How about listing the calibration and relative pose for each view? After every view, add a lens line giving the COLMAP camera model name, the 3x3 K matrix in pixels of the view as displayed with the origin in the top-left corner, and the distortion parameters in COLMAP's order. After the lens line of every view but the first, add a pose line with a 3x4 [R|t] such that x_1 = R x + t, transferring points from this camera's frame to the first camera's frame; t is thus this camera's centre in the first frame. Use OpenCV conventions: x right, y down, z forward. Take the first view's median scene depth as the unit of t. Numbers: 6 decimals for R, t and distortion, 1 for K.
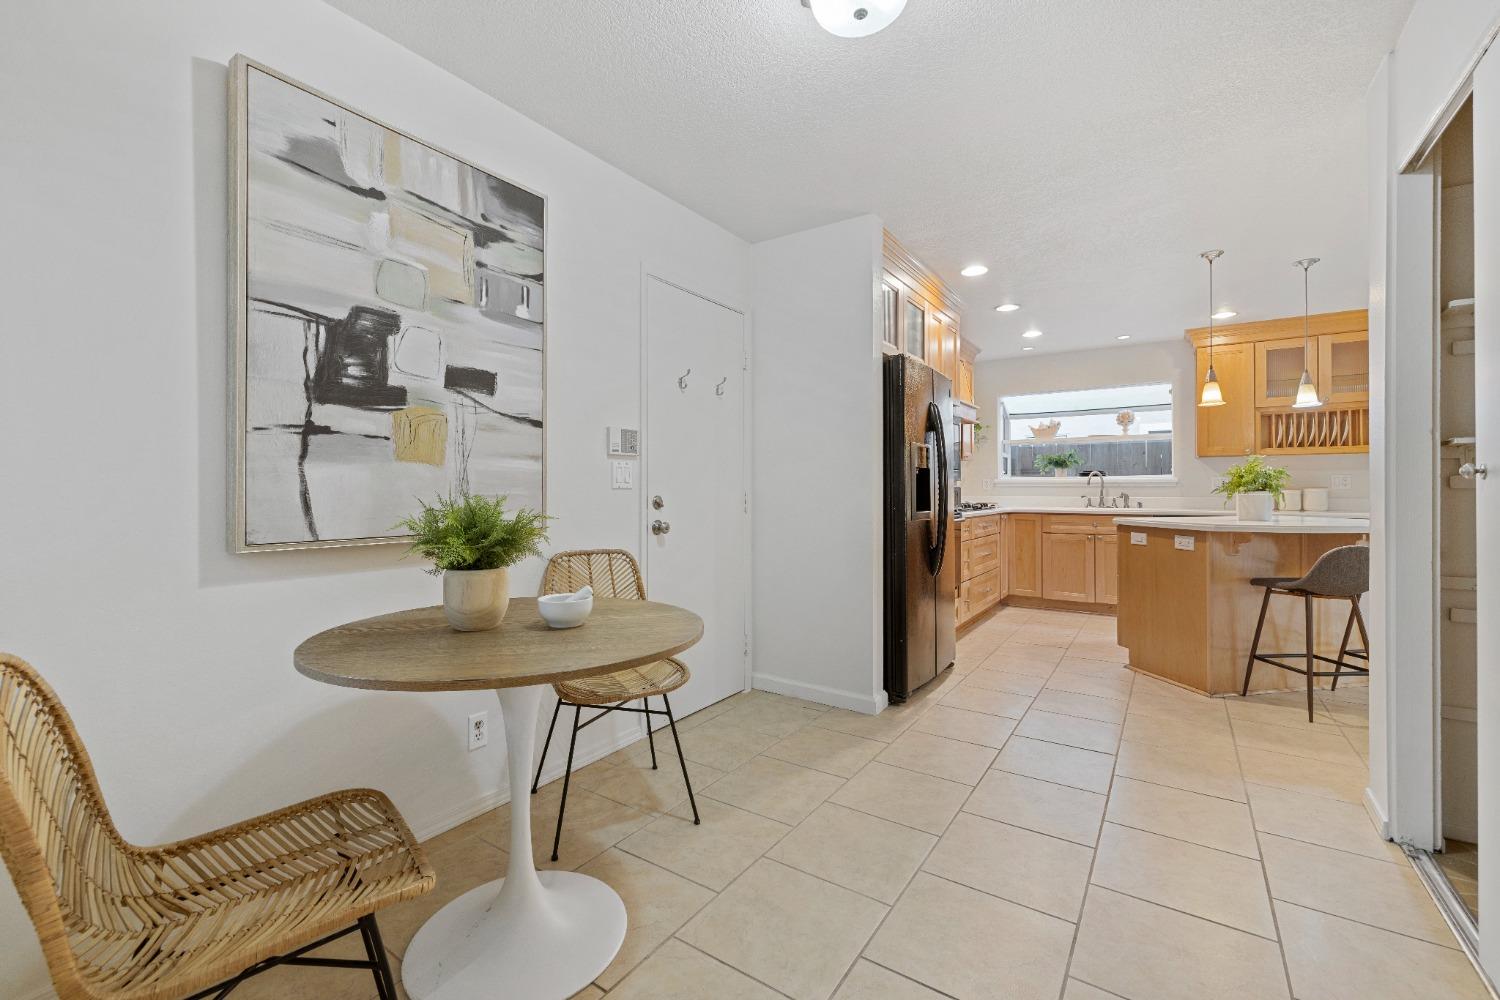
lens RADIAL K [[632.3, 0, 744.2], [0, 632.3, 484.9], [0, 0, 1]] dist [0.003222, 0.000323]
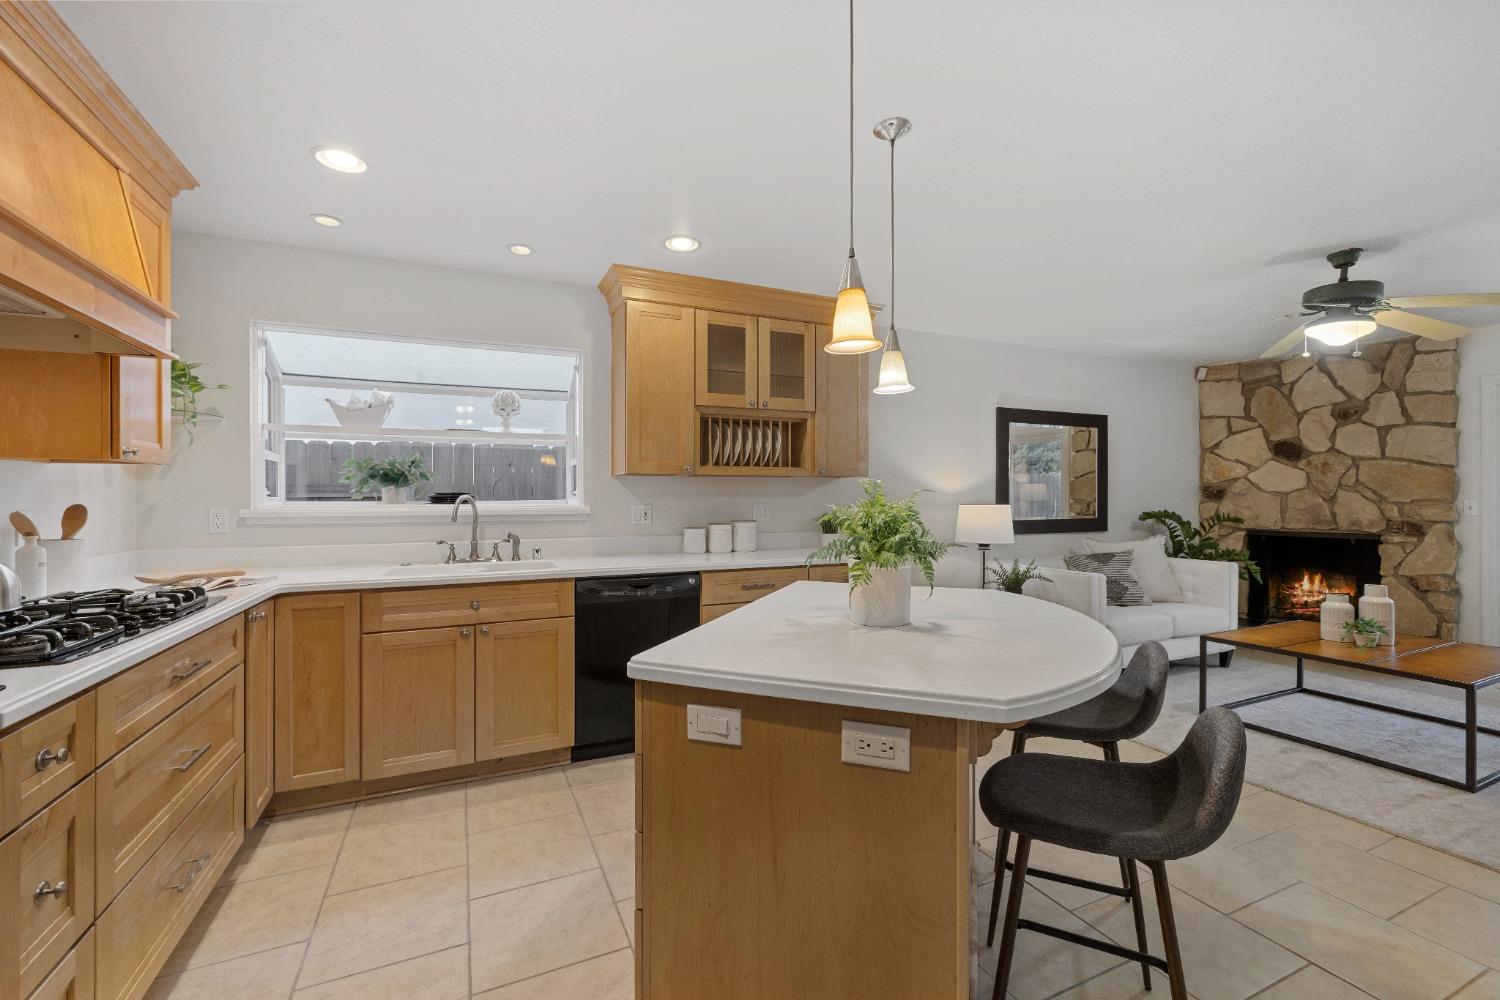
lens RADIAL K [[632.3, 0, 745.2], [0, 632.3, 494.3], [0, 0, 1]] dist [0.003222, 0.000323]
pose [[0.524295, 0.004869, 0.851523, 0.221382], [-0.003321, 0.999988, -0.003673, -0.020471], [-0.851530, -0.000903, 0.524305, 0.511433]]
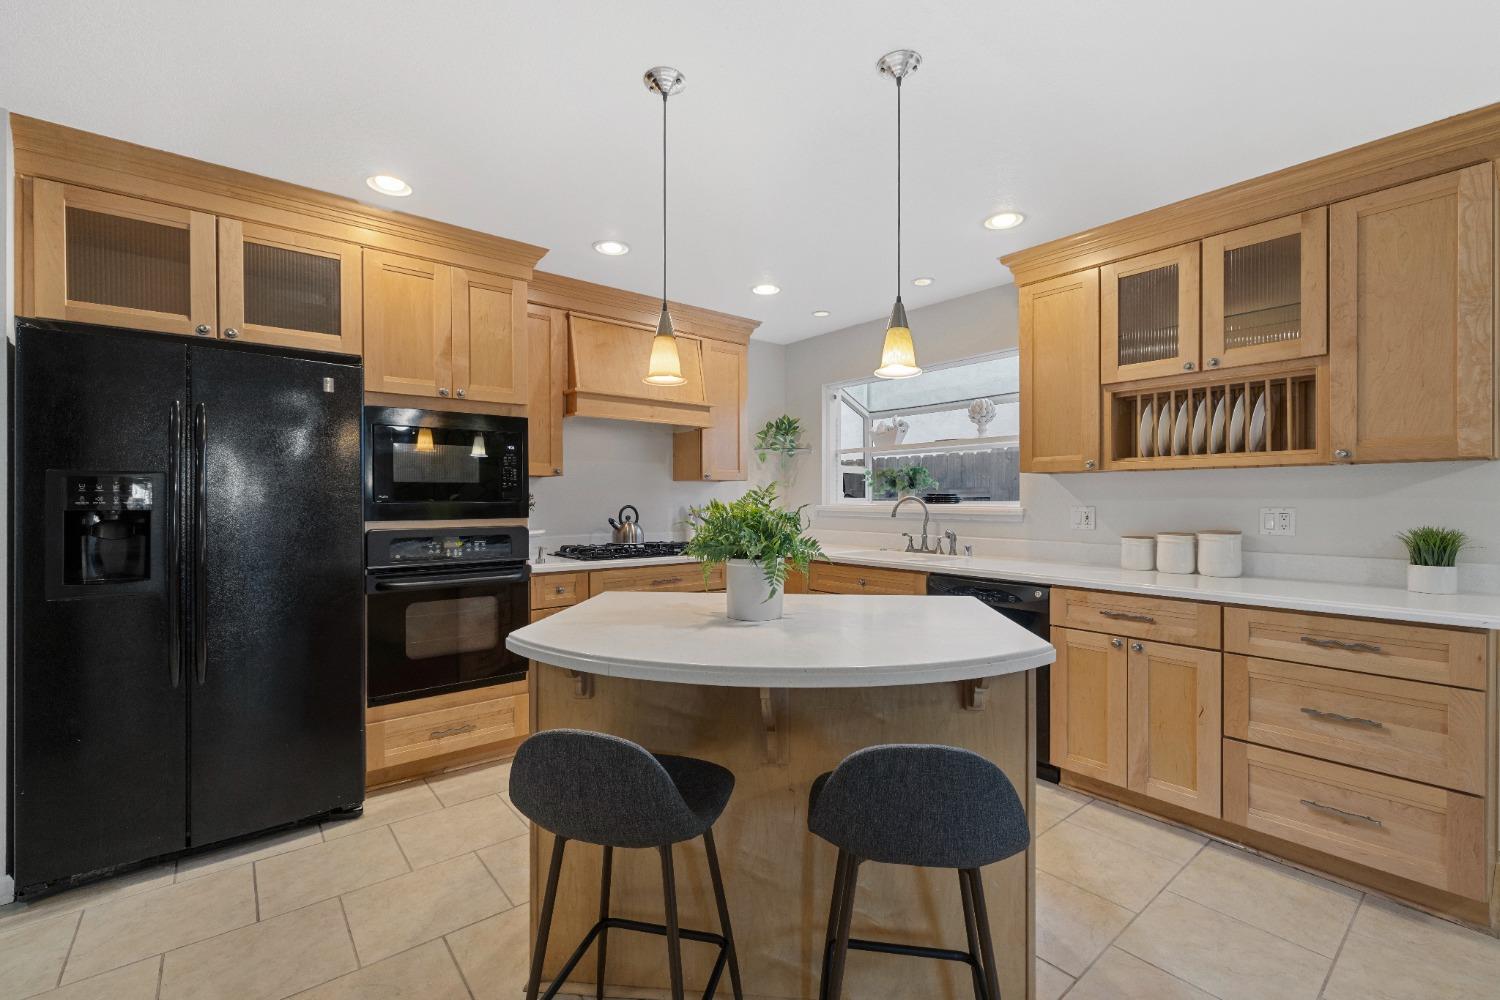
lens RADIAL K [[632.3, 0, 742.5], [0, 632.3, 498.0], [0, 0, 1]] dist [0.003222, 0.000323]
pose [[0.958104, 0.000834, -0.286419, 0.567336], [0.000259, 0.999993, 0.003778, -0.021629], [0.286421, -0.003694, 0.958097, 0.324716]]
